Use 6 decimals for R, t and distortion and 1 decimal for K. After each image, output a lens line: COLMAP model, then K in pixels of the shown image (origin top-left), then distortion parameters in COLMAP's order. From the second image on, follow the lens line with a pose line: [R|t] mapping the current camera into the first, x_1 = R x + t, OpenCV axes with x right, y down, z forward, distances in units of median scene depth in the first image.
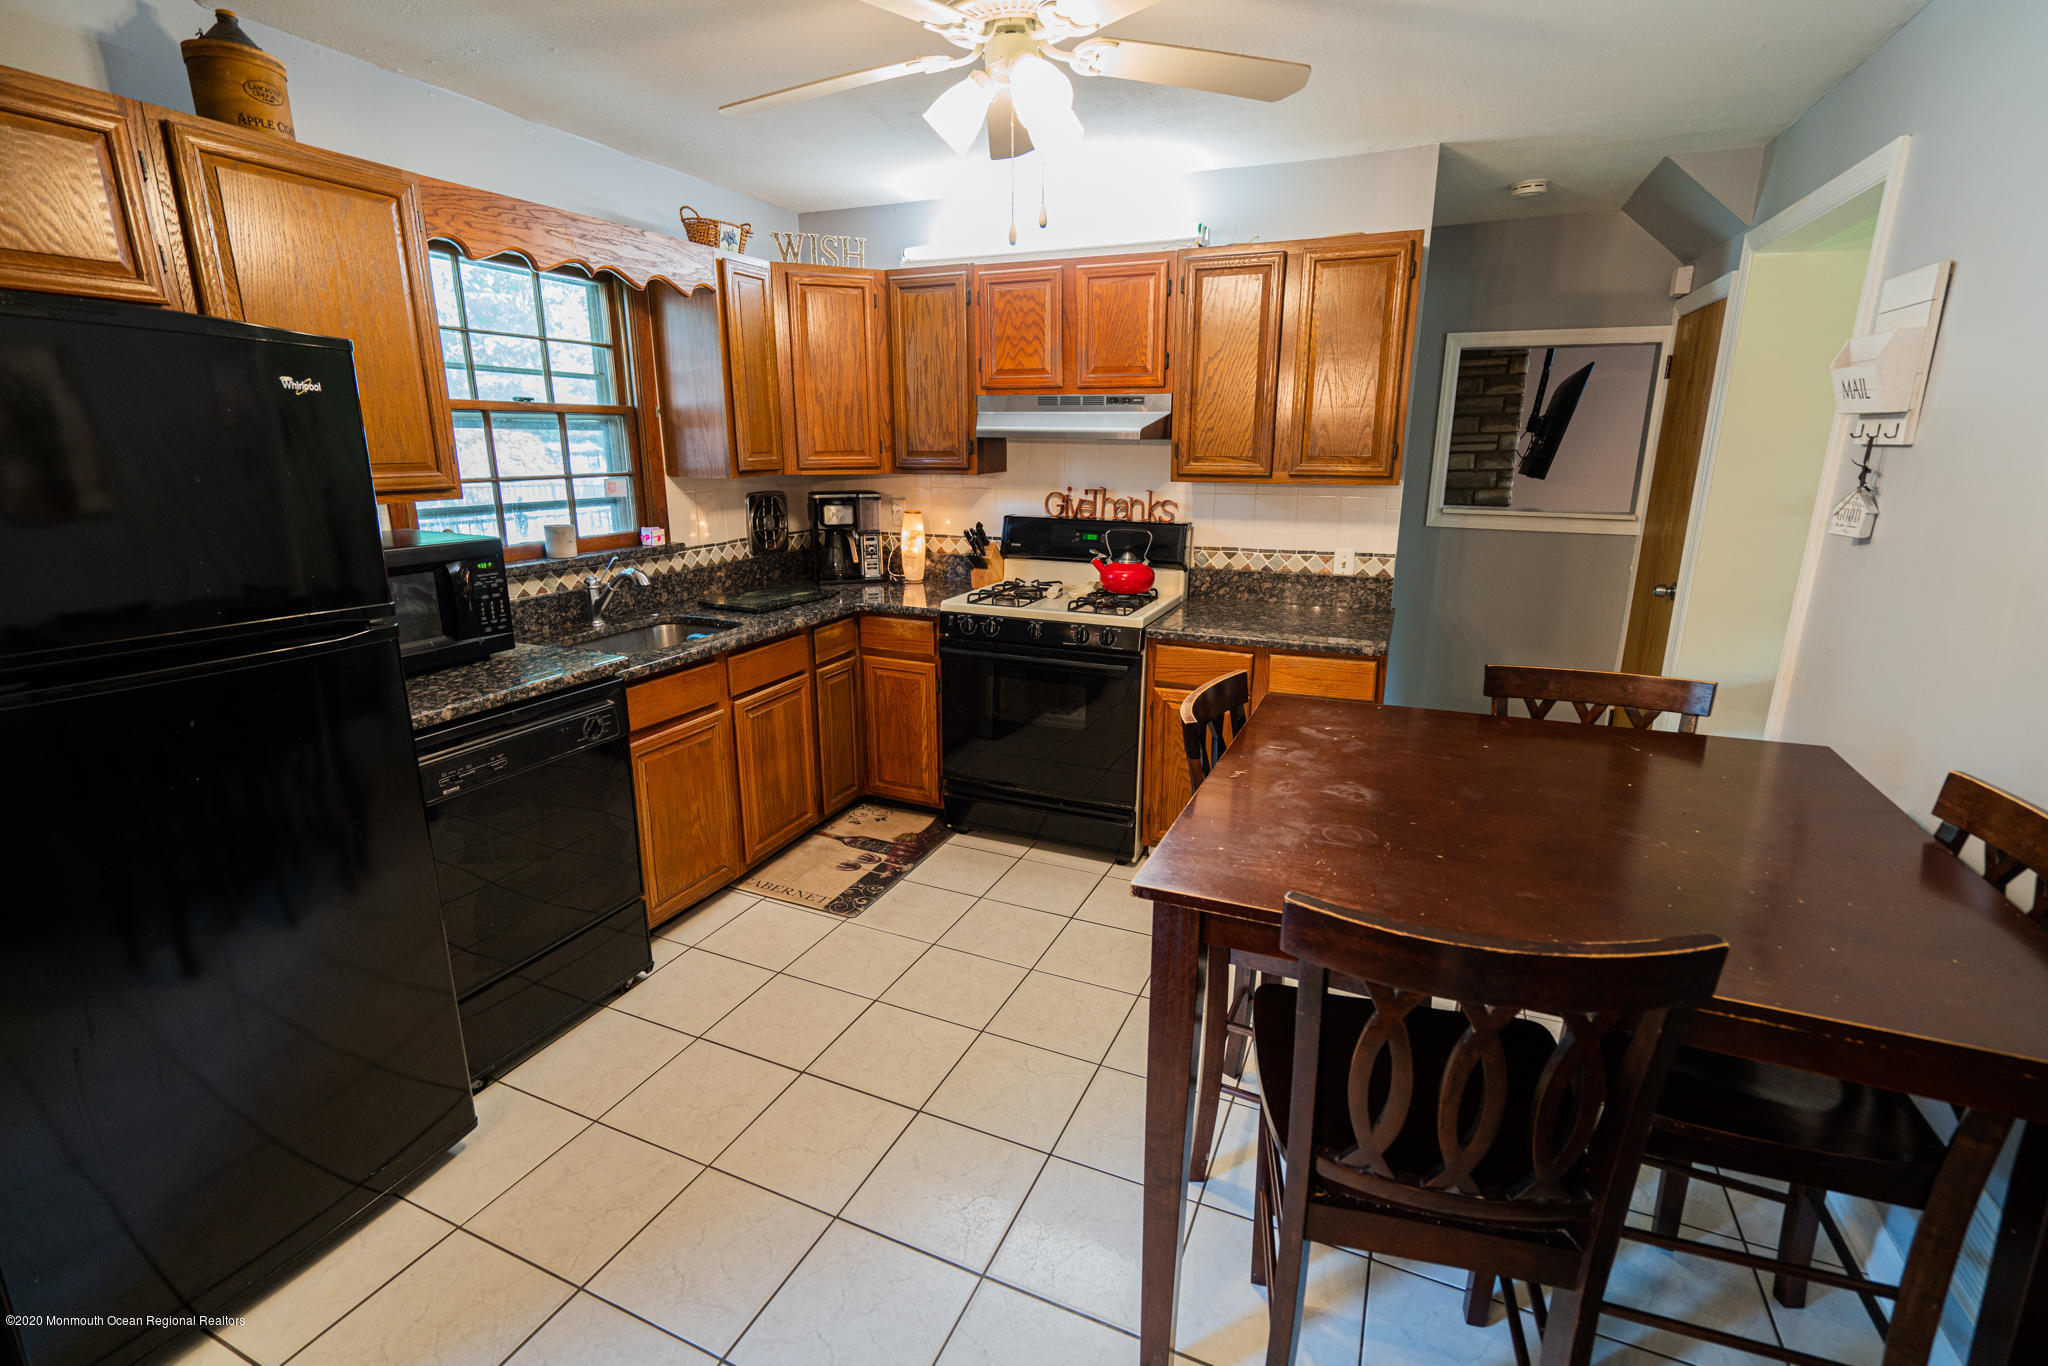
lens RADIAL K [[921.2, 0, 1022.5], [0, 921.2, 677.3], [0, 0, 1]] dist [0.000213, 0.000838]
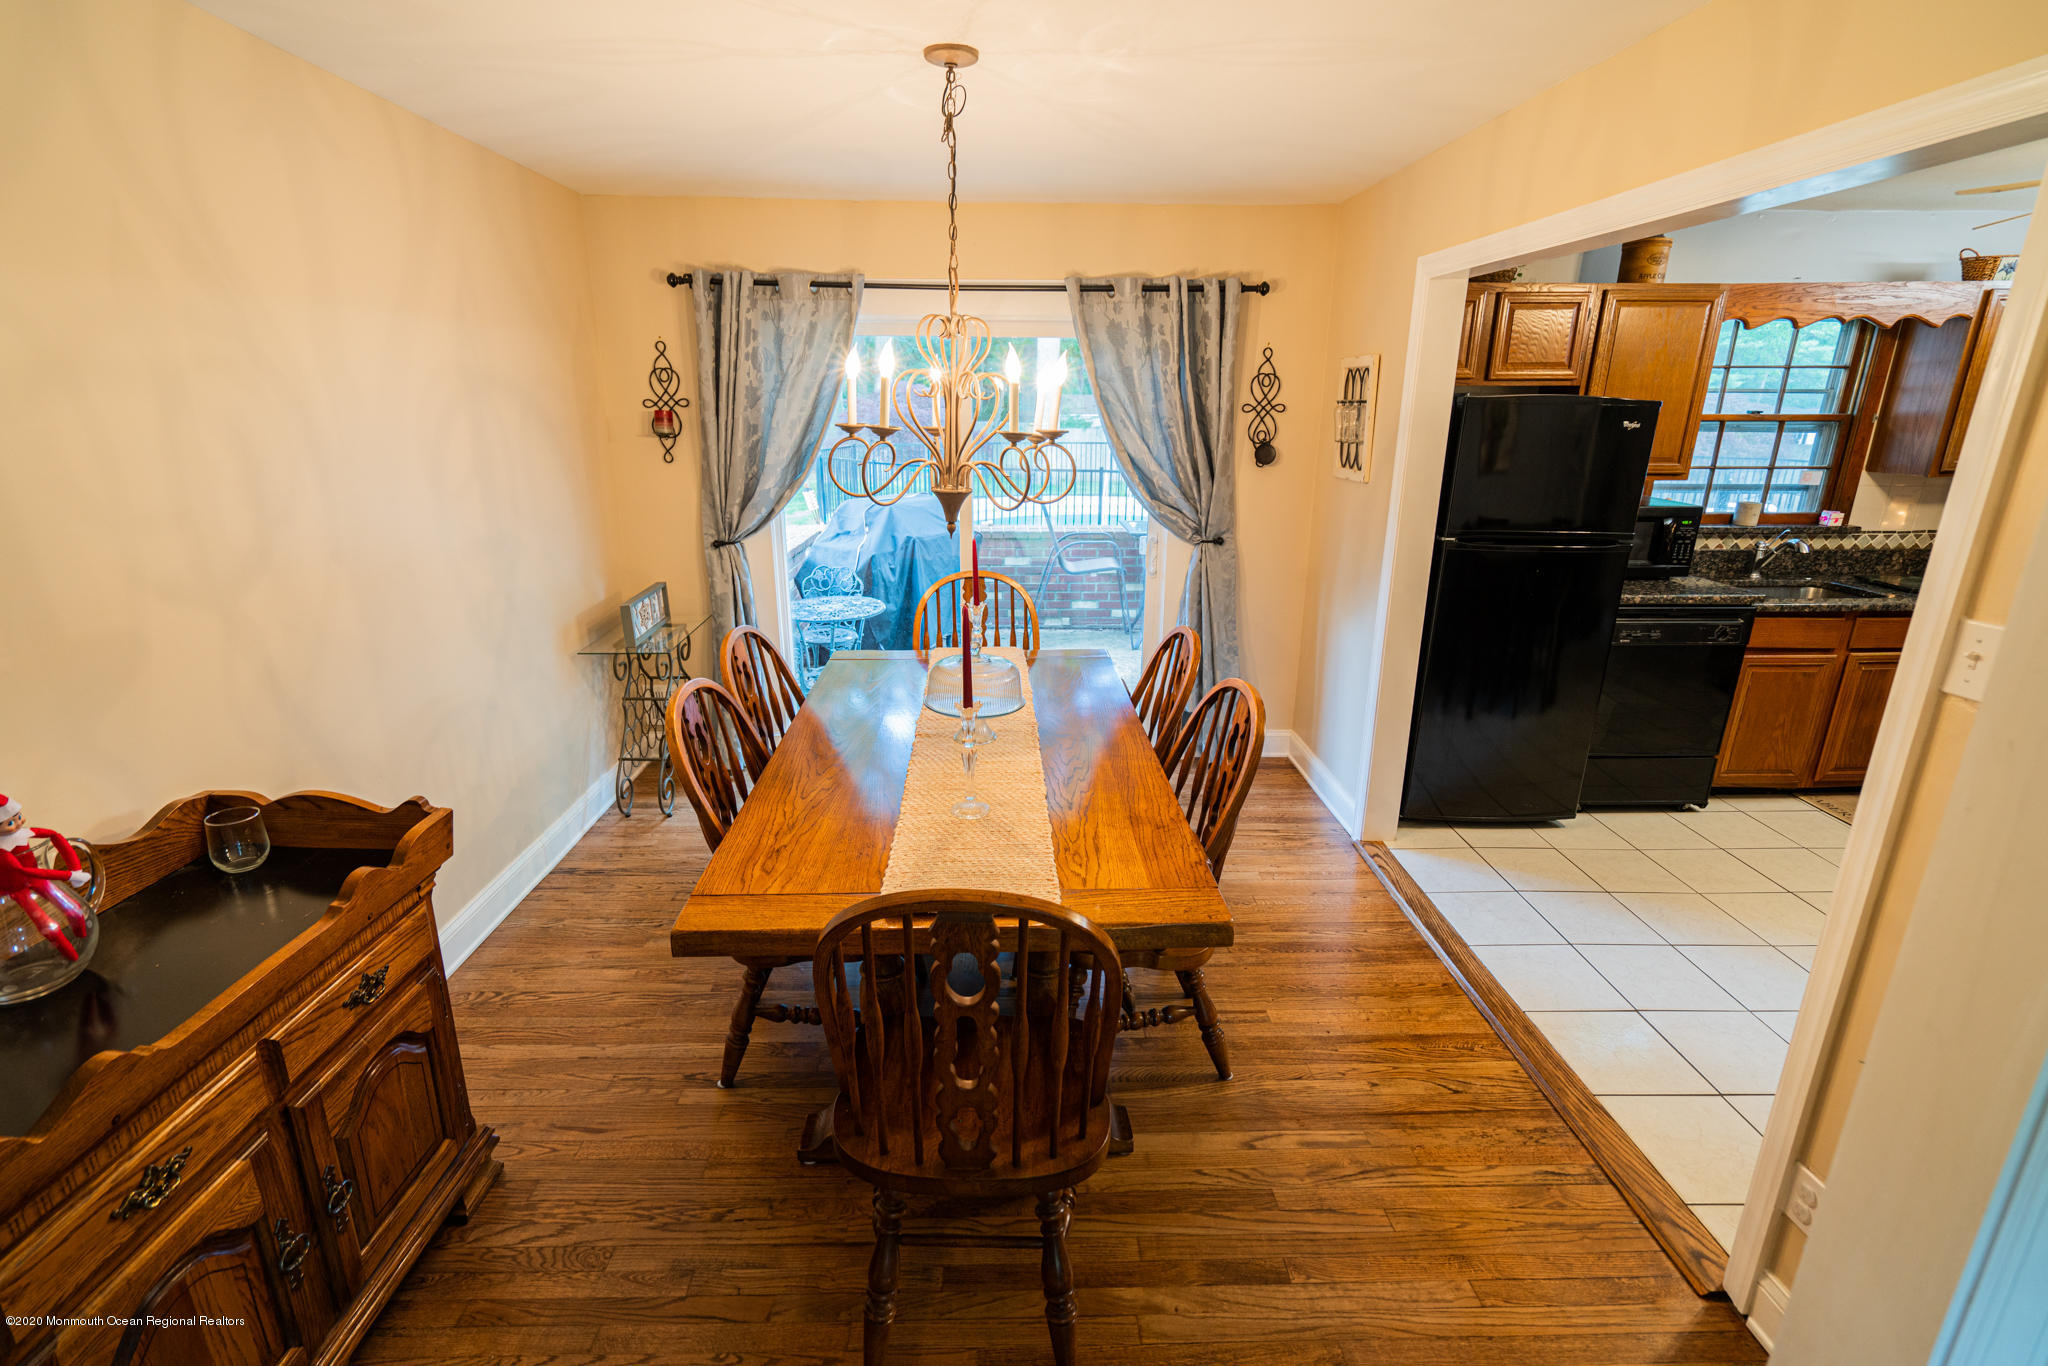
lens RADIAL K [[921.2, 0, 1022.5], [0, 921.2, 677.3], [0, 0, 1]] dist [0.000213, 0.000838]
pose [[0.418168, 0.263885, -0.869195, 0.321087], [-0.230218, 0.956421, 0.179609, 0.092011], [0.878712, 0.124998, 0.460695, -0.581320]]
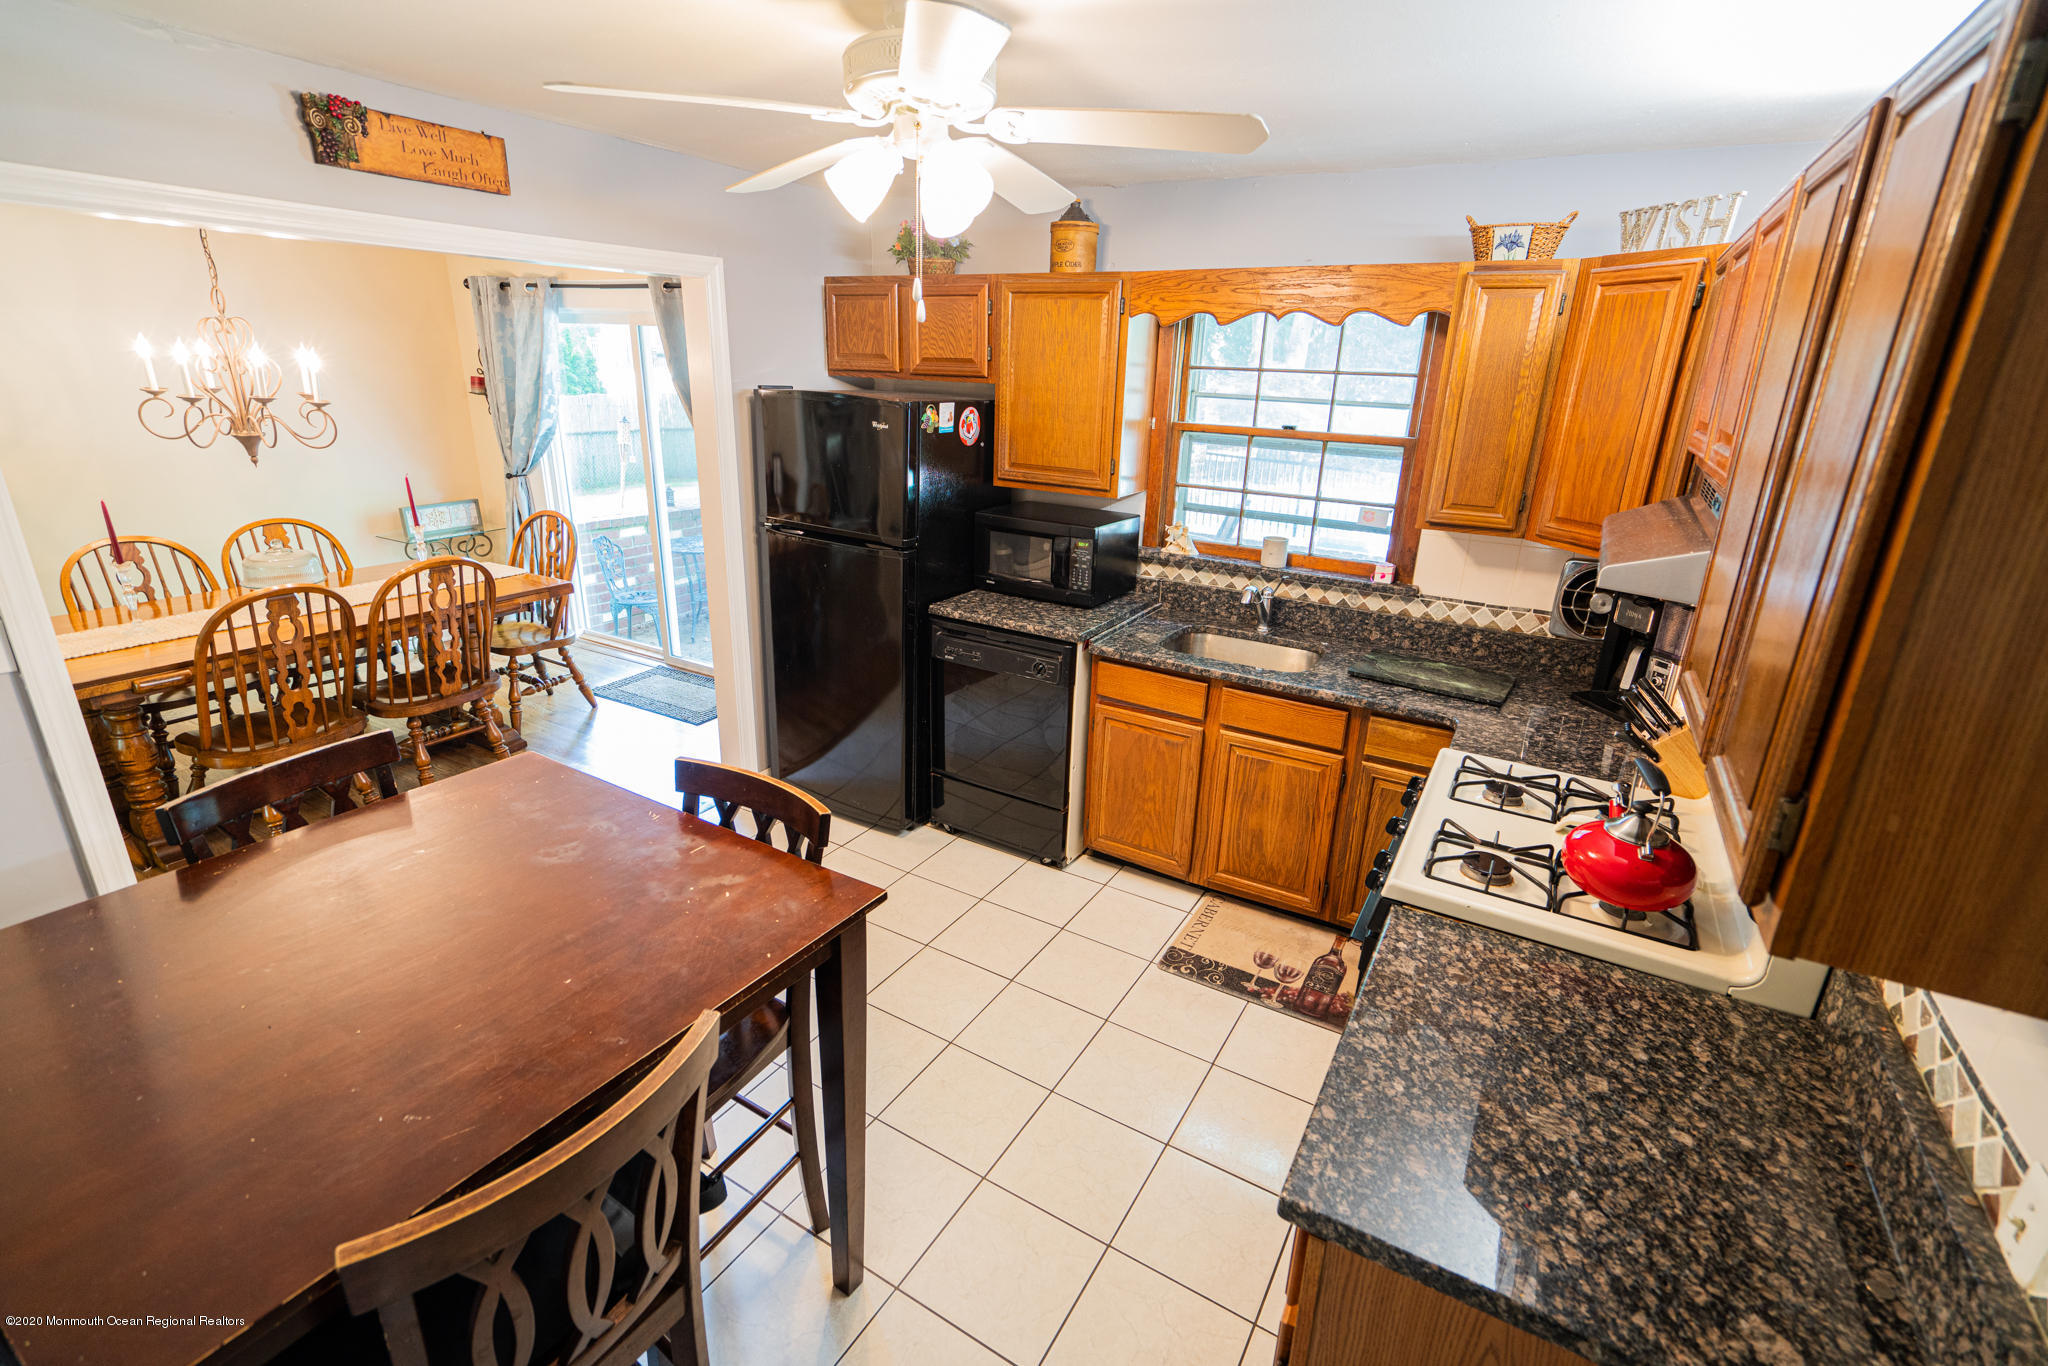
lens RADIAL K [[920.5, 0, 1024.0], [0, 920.5, 683.0], [0, 0, 1]] dist [-0.004524, 0.000047]
pose [[-0.122299, 0.321679, -0.938917, 0.657059], [-0.282699, 0.895540, 0.343641, -0.307802], [0.951380, 0.307458, -0.018585, 0.781398]]
